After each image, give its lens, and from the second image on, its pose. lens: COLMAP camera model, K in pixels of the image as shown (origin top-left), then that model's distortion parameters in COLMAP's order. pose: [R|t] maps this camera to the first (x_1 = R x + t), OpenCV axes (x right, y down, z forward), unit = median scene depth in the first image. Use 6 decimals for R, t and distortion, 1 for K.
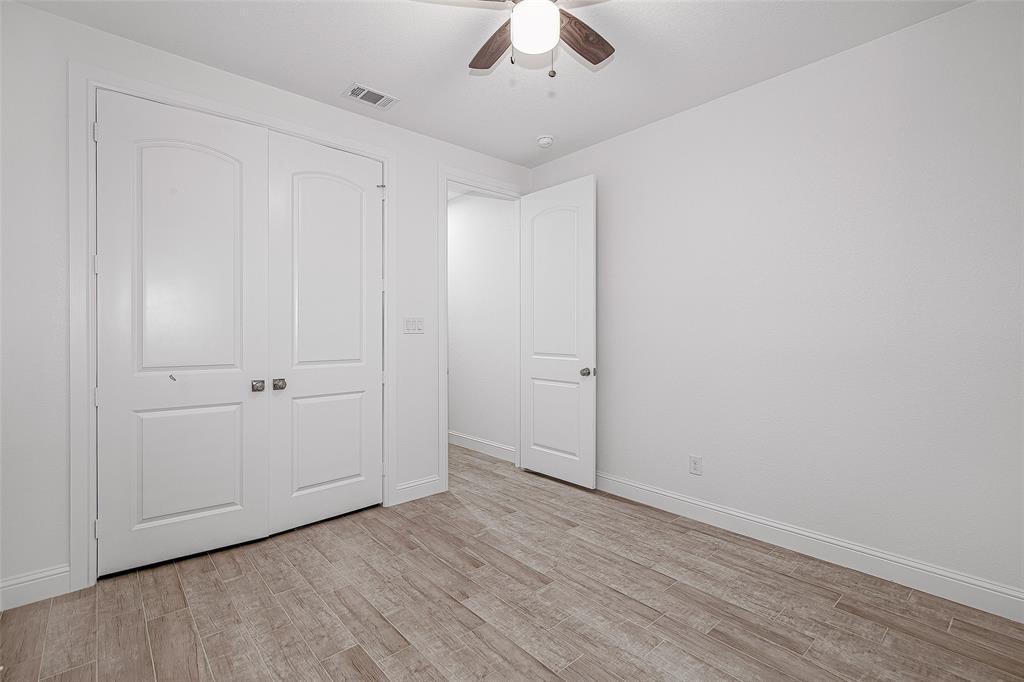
lens RADIAL K [[437.3, 0, 512.0], [0, 437.3, 341.0], [0, 0, 1]] dist [-0.000063, 0.000080]
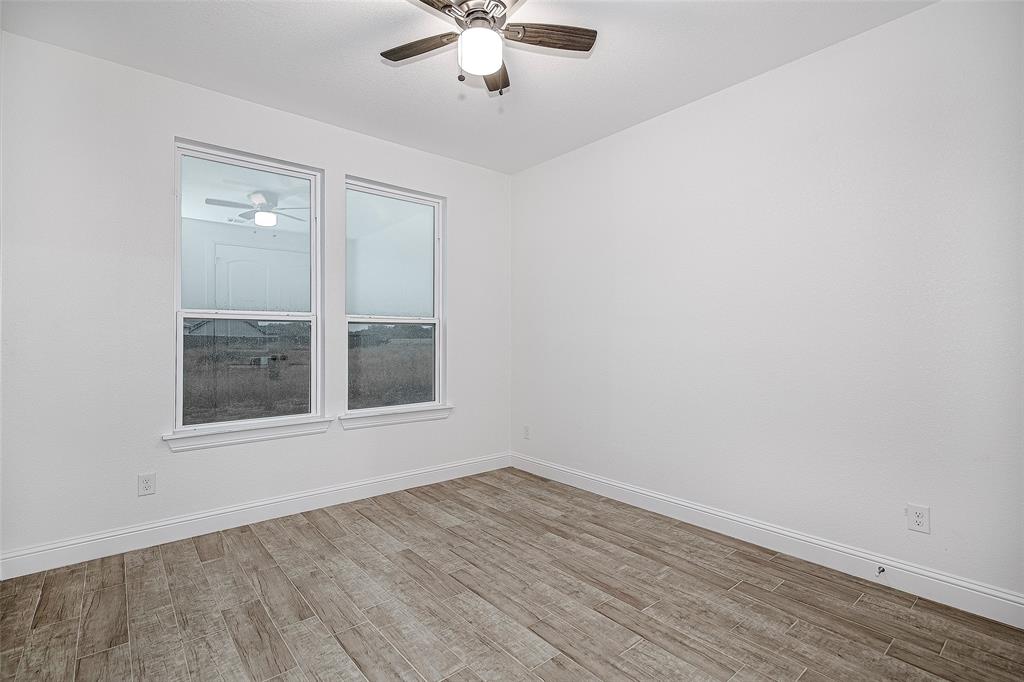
lens RADIAL K [[466.2, 0, 512.9], [0, 466.2, 334.1], [0, 0, 1]] dist [0.001164, 0.000334]
pose [[-0.999672, 0.000308, 0.025619, -0.056096], [0.000541, 0.999958, 0.009111, -0.013635], [-0.025615, 0.009122, -0.999630, 2.055107]]
